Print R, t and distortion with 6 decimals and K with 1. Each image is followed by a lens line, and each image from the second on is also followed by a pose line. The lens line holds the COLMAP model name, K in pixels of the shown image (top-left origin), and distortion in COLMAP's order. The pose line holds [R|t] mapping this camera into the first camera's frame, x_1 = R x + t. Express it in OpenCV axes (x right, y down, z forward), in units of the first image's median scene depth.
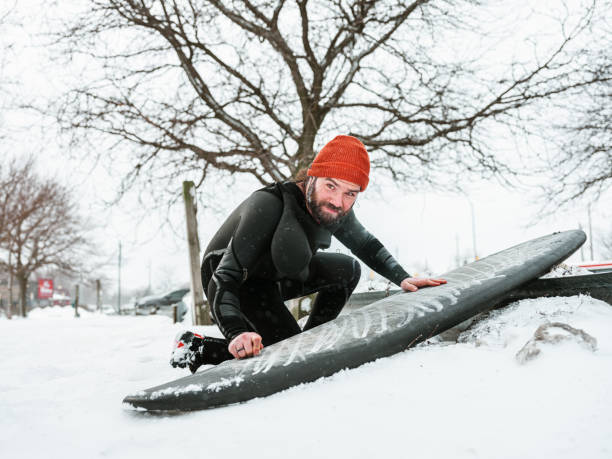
lens RADIAL K [[629.4, 0, 306.0], [0, 629.4, 229.5], [0, 0, 1]] dist [-0.000312, -0.004123]
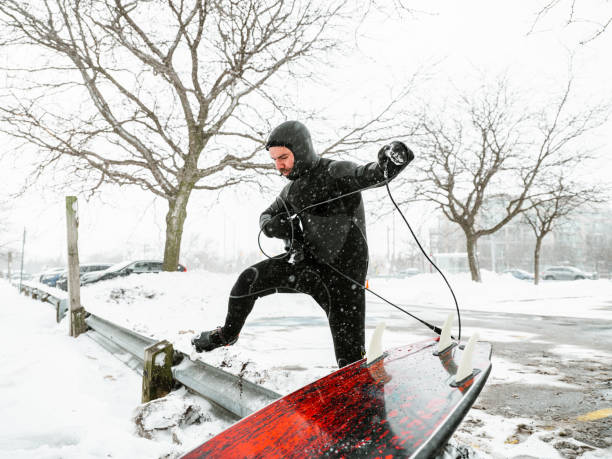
lens RADIAL K [[462.8, 0, 306.0], [0, 462.8, 229.5], [0, 0, 1]] dist [-0.001356, 0.003008]
pose [[0.970097, 0.052079, 0.237063, 0.011003], [-0.056951, 0.998282, 0.013745, -0.029456], [-0.235940, -0.026835, 0.971397, 0.067782]]
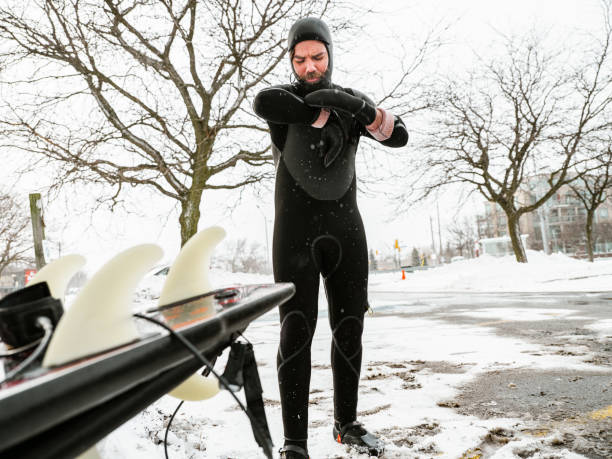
lens RADIAL K [[457.7, 0, 306.0], [0, 457.7, 229.5], [0, 0, 1]] dist [-0.001802, 0.001748]
pose [[0.990072, -0.028397, 0.137665, 0.078402], [0.026699, 0.999543, 0.014163, -0.009730], [-0.138004, -0.010347, 0.990378, 0.112990]]
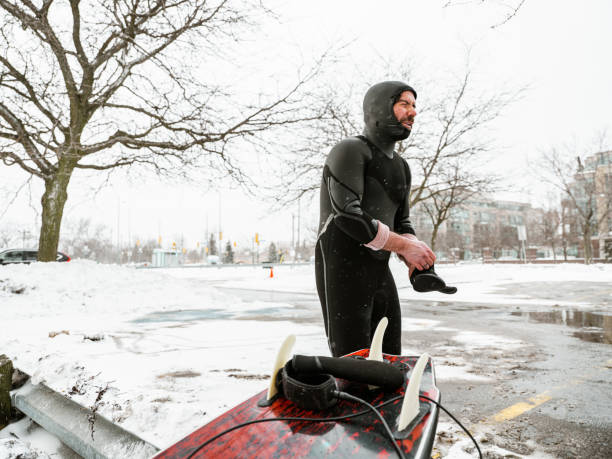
lens RADIAL K [[470.9, 0, 306.0], [0, 470.9, 229.5], [0, 0, 1]] dist [-0.001916, 0.001932]
pose [[0.902042, 0.050481, 0.428685, 0.023792], [-0.069296, 0.997192, 0.028386, -0.027371], [-0.426049, -0.055312, 0.903008, 0.098695]]
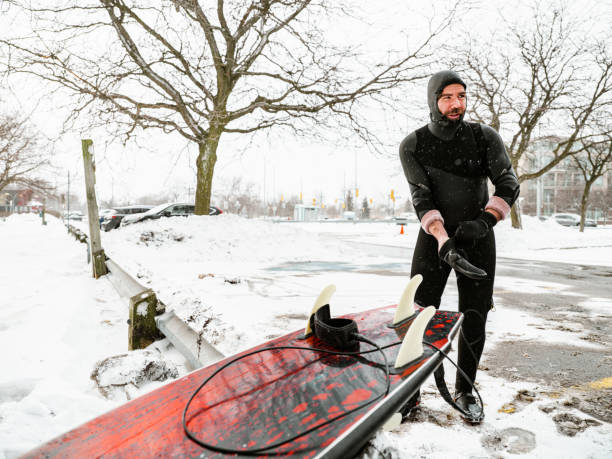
lens RADIAL K [[457.7, 0, 306.0], [0, 457.7, 229.5], [0, 0, 1]] dist [-0.001802, 0.001748]
pose [[0.987343, 0.035339, 0.154612, 0.037143], [-0.057385, 0.988411, 0.140540, -0.030813], [-0.147853, -0.147633, 0.977928, 0.082819]]
